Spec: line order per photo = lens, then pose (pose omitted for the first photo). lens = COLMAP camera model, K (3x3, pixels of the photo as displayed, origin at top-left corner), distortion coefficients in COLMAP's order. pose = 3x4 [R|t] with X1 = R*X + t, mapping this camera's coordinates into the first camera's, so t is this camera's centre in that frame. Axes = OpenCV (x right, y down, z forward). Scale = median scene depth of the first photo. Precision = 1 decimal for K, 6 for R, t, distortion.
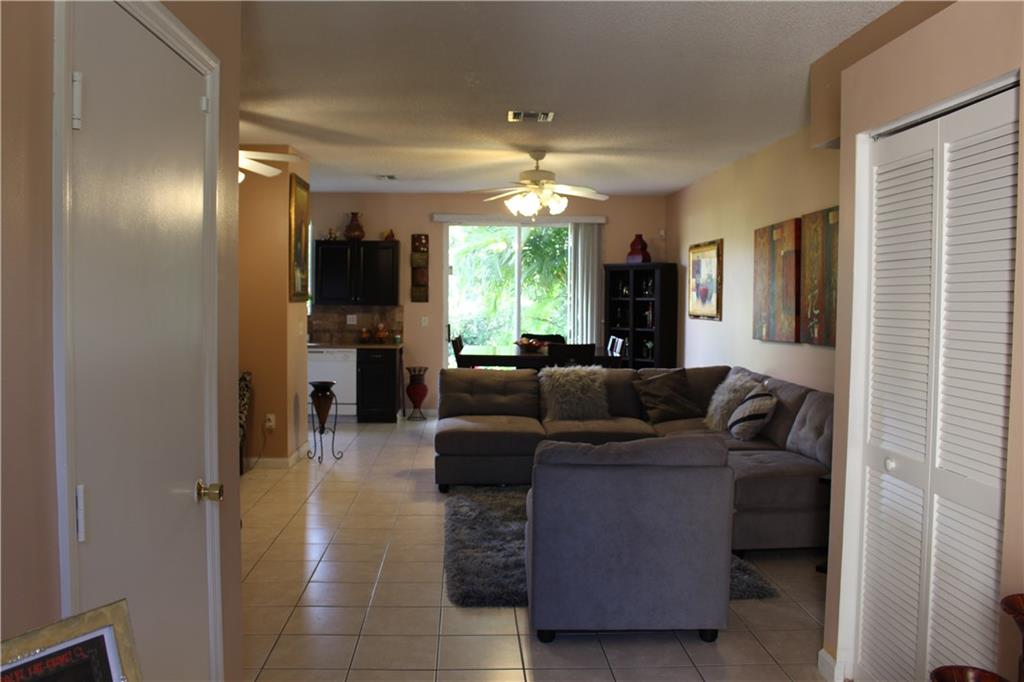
lens RADIAL K [[845.4, 0, 514.3], [0, 845.4, 342.3], [0, 0, 1]] dist [-0.154497, 0.124339]
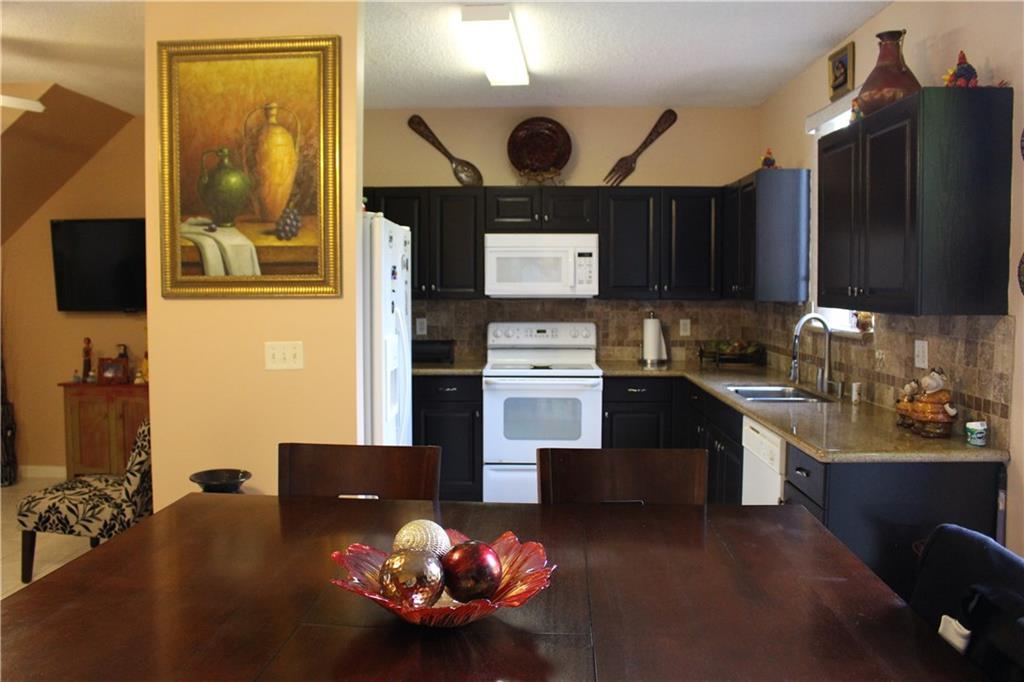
lens RADIAL K [[845.4, 0, 508.3], [0, 845.4, 332.3], [0, 0, 1]] dist [-0.154497, 0.124339]
pose [[-0.090288, 0.044672, -0.994913, 0.145786], [-0.052745, 0.997377, 0.049570, -0.043147], [0.994518, 0.056953, -0.087695, 0.864085]]
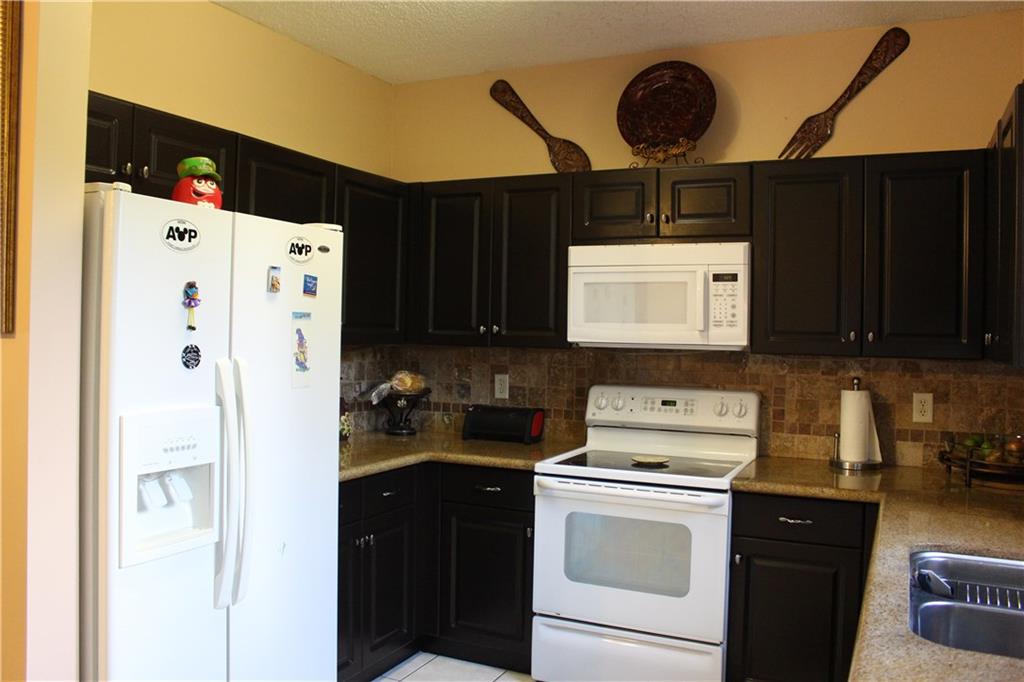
lens RADIAL K [[845.4, 0, 504.8], [0, 845.4, 334.1], [0, 0, 1]] dist [-0.154497, 0.124339]
pose [[-0.491760, -0.014037, -0.870618, -0.086805], [-0.068896, 0.997362, 0.022834, -0.048799], [0.868001, 0.071211, -0.491430, 0.948387]]
